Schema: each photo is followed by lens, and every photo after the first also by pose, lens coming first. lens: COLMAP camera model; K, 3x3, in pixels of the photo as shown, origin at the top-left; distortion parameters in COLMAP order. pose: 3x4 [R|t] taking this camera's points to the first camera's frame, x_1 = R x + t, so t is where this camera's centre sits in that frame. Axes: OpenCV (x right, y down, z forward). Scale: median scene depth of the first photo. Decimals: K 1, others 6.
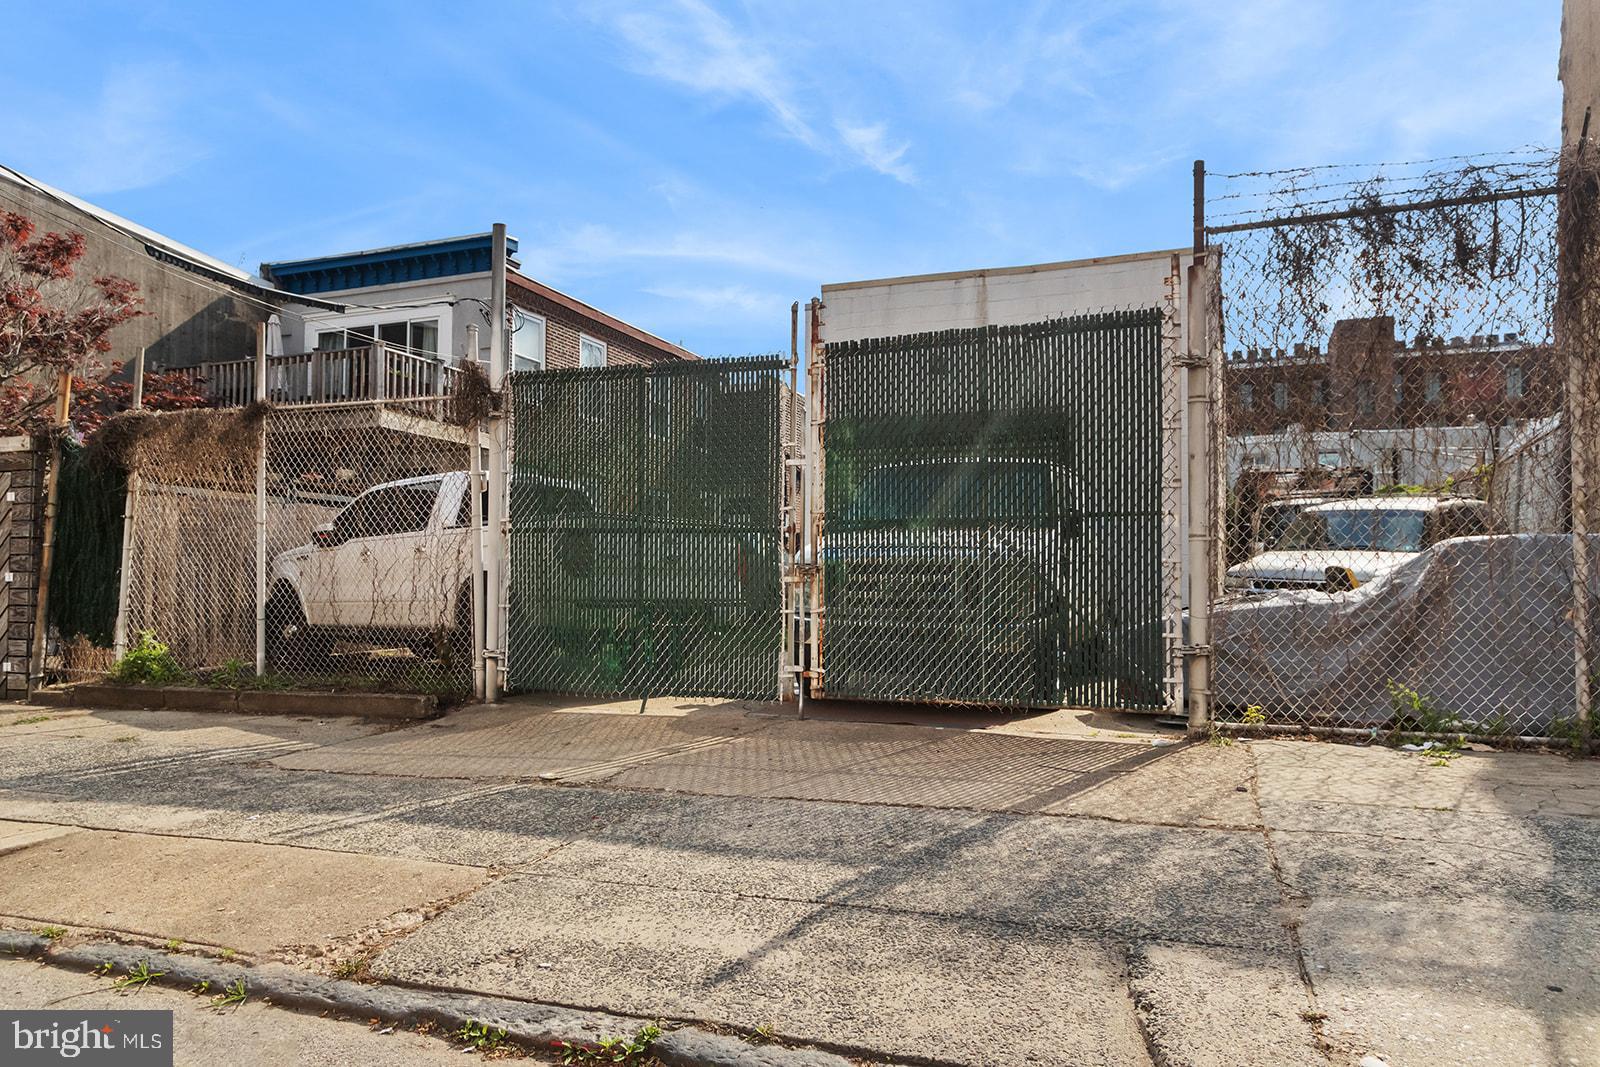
lens RADIAL K [[1093.9, 0, 785.6], [0, 1093.9, 555.6], [0, 0, 1]] dist [0.006844, -0.001196]
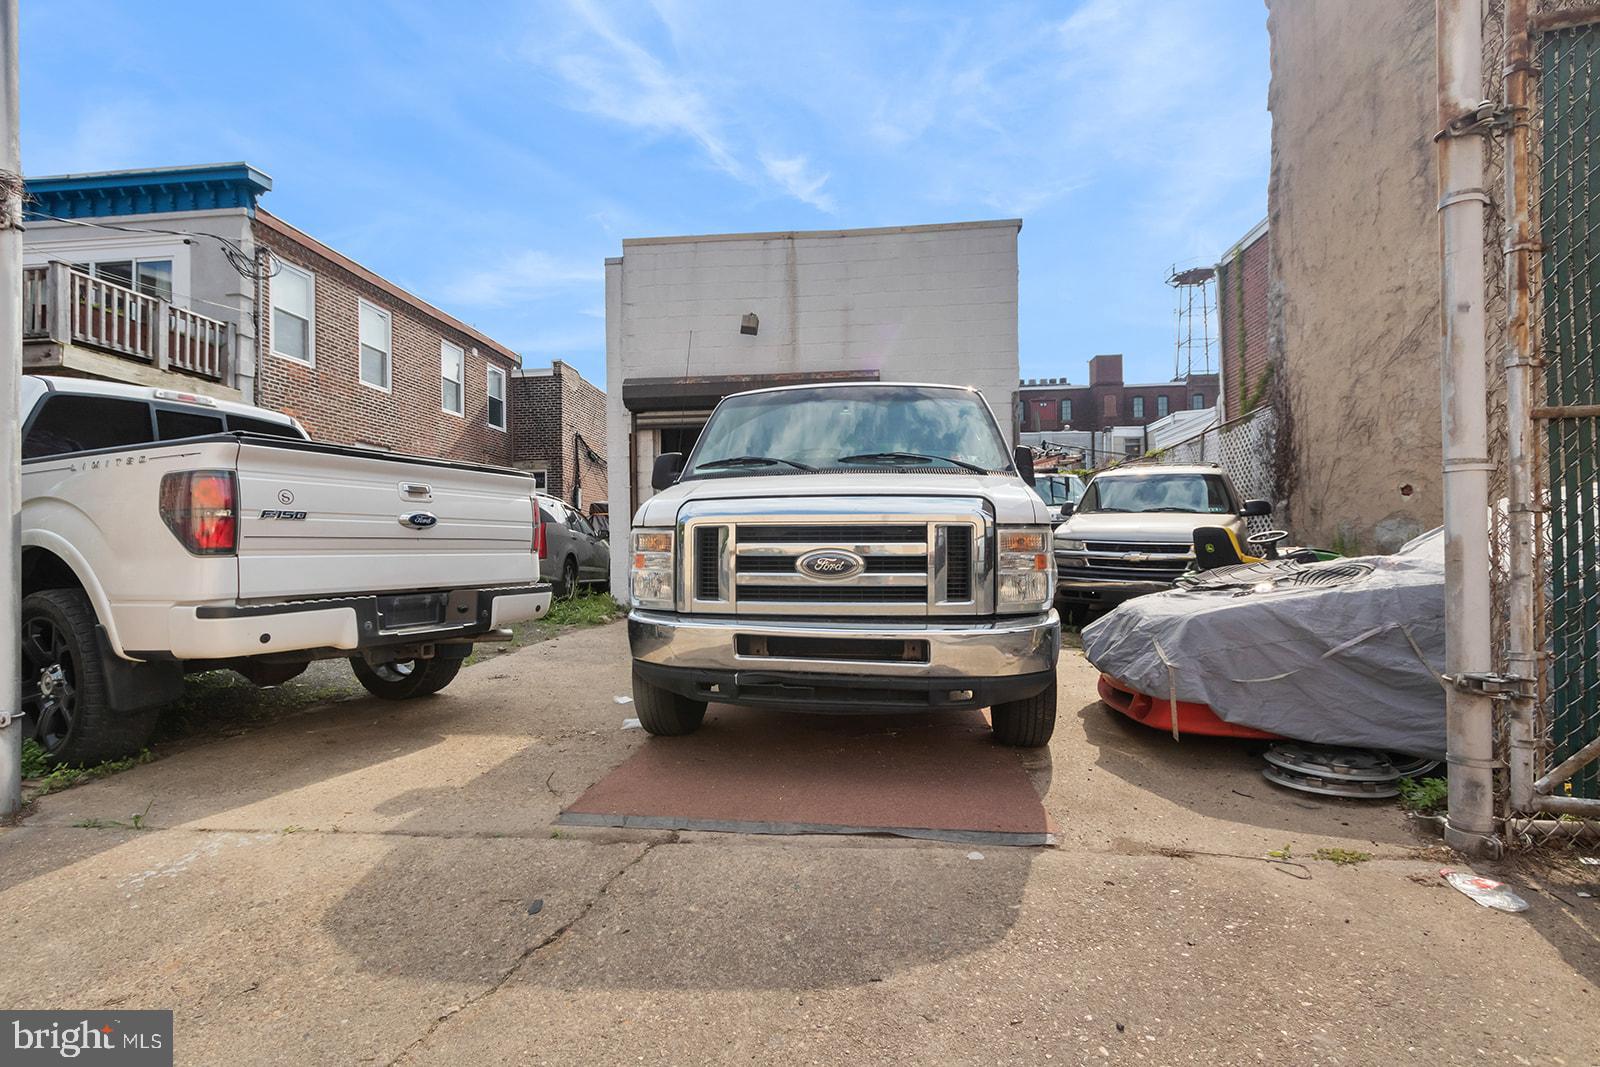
lens RADIAL K [[762.4, 0, 788.3], [0, 762.4, 539.1], [0, 0, 1]] dist [0.016832, -0.009040]
pose [[0.961308, -0.011837, 0.275222, -0.025039], [0.007543, 0.999833, 0.016654, 0.007335], [-0.275373, -0.013933, 0.961236, 0.537350]]
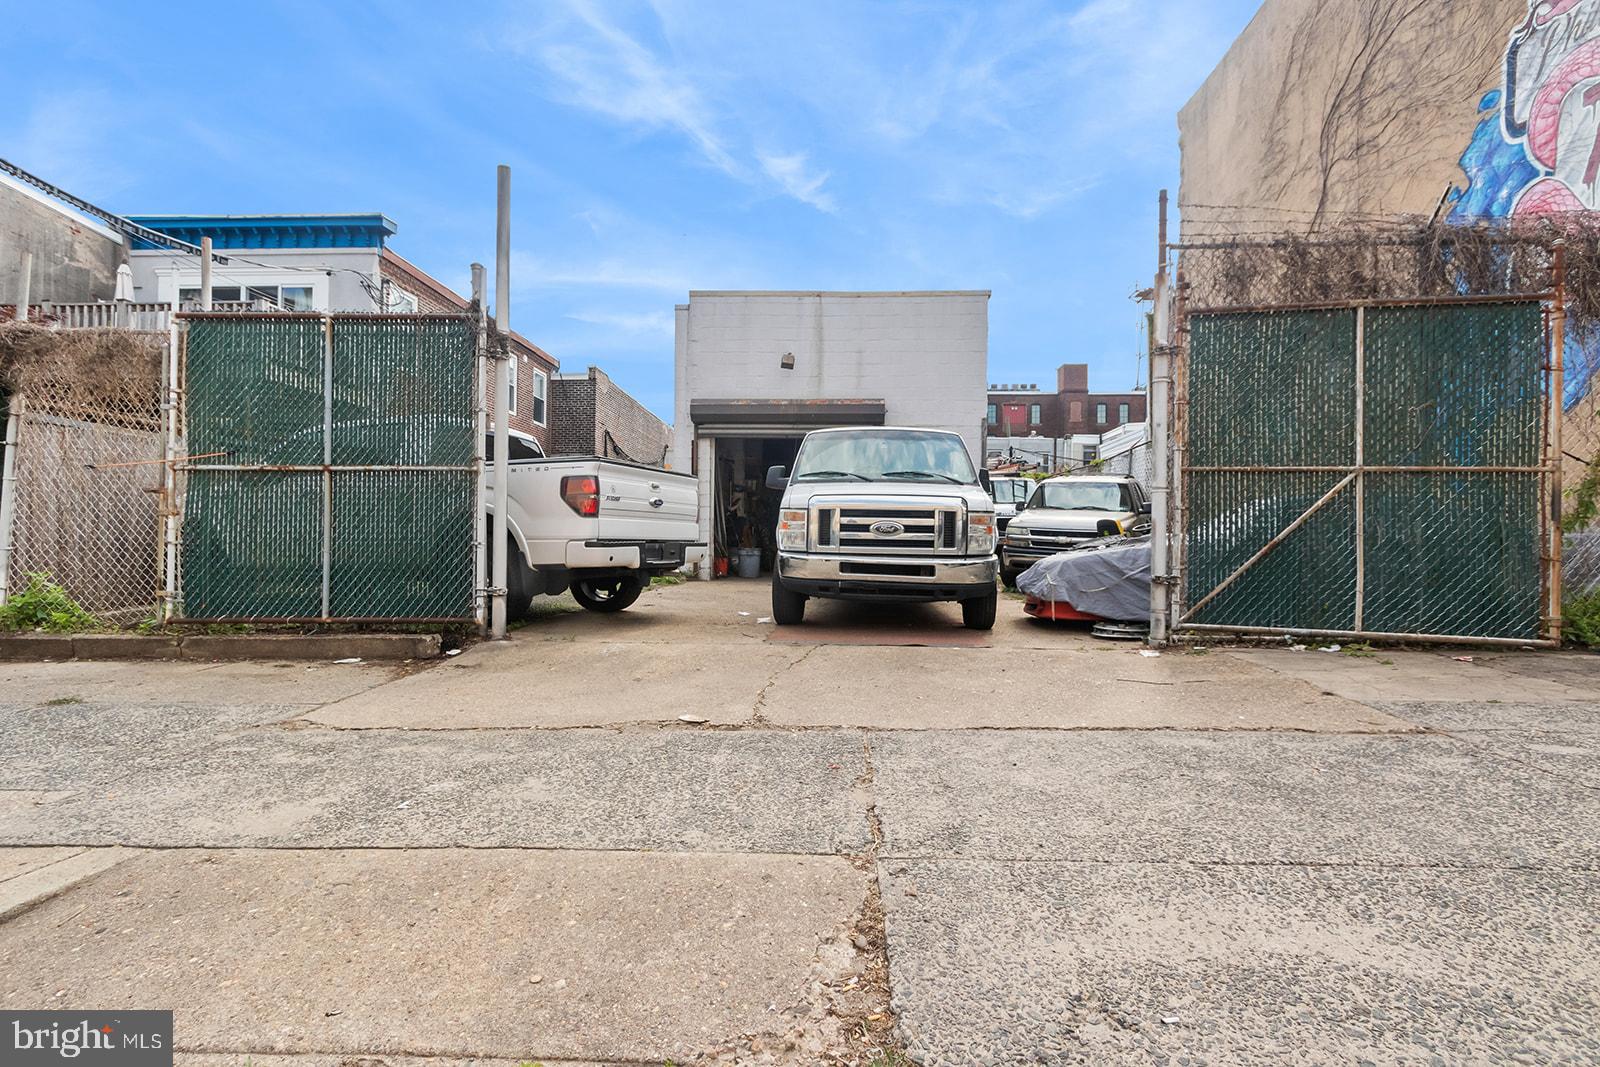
lens RADIAL K [[770.7, 0, 806.3], [0, 770.7, 529.8], [0, 0, 1]] dist [0.005937, 0.000364]
pose [[0.943361, 0.010018, 0.331616, -0.219573], [-0.015282, 0.999795, 0.013270, 0.017468], [-0.331415, -0.017587, 0.943321, 0.215569]]
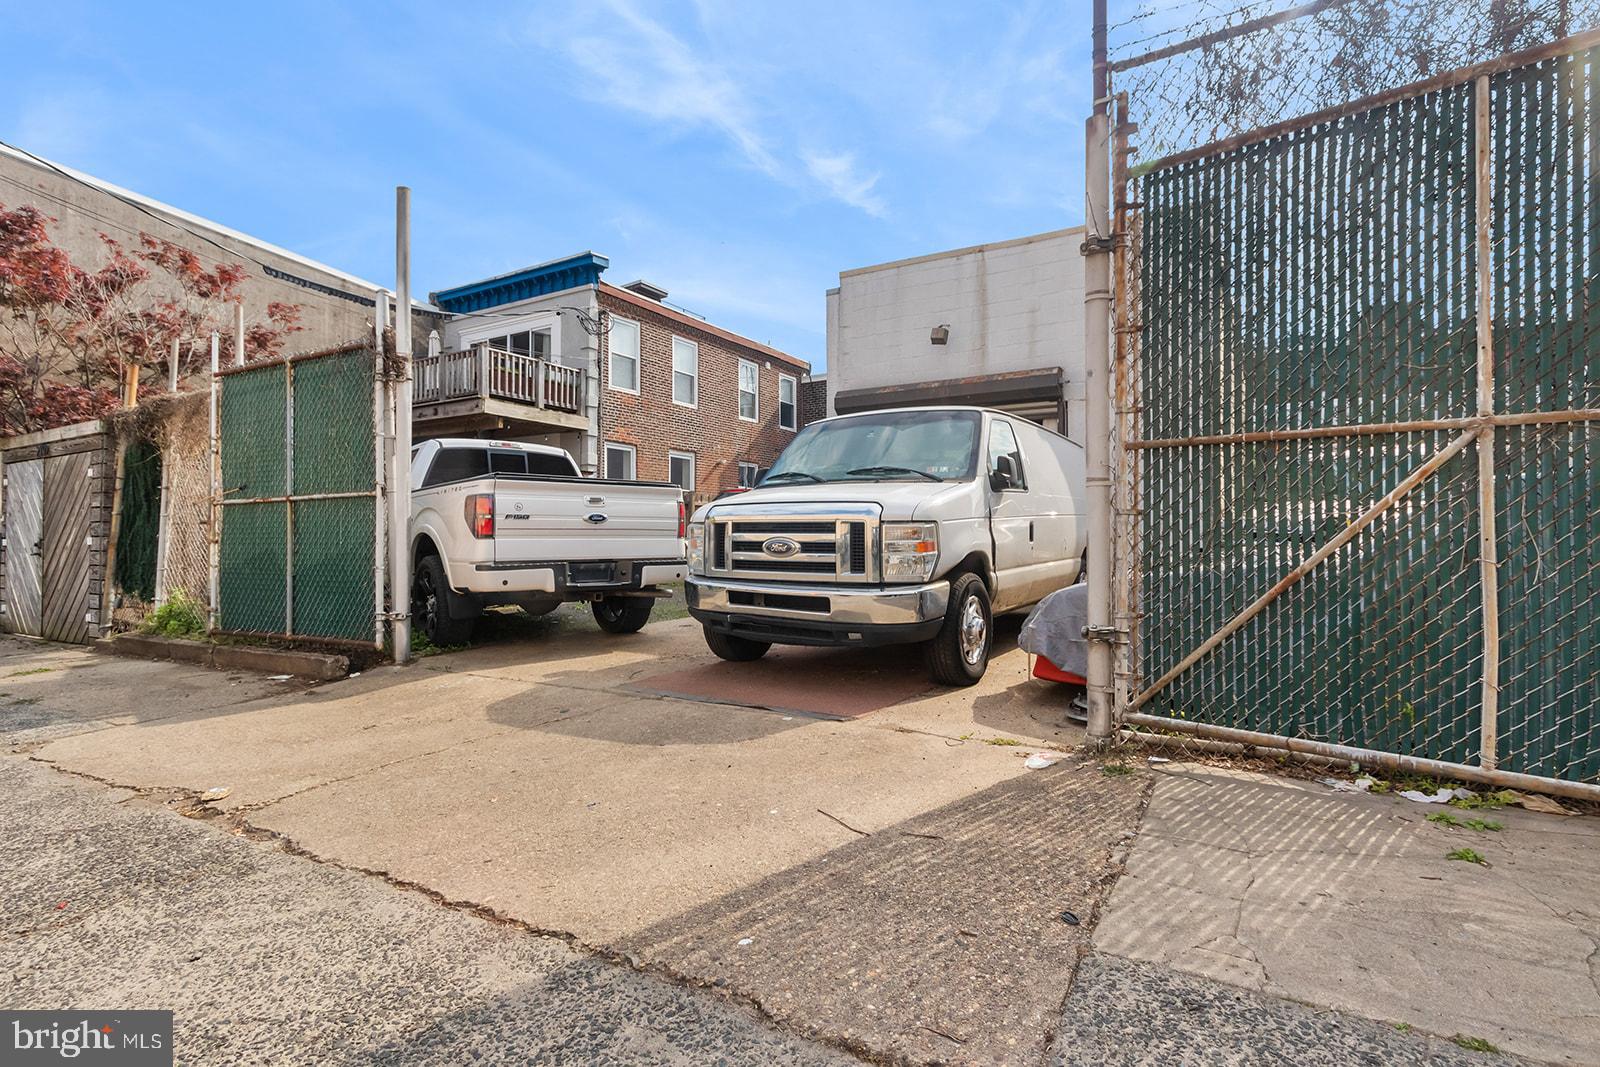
lens RADIAL K [[791.1, 0, 786.7], [0, 791.1, 526.8], [0, 0, 1]] dist [0.007436, -0.001392]
pose [[0.986438, -0.011434, -0.163733, 0.185850], [0.014105, 0.999786, 0.015162, 0.001998], [0.163525, -0.017266, 0.986388, 0.314472]]
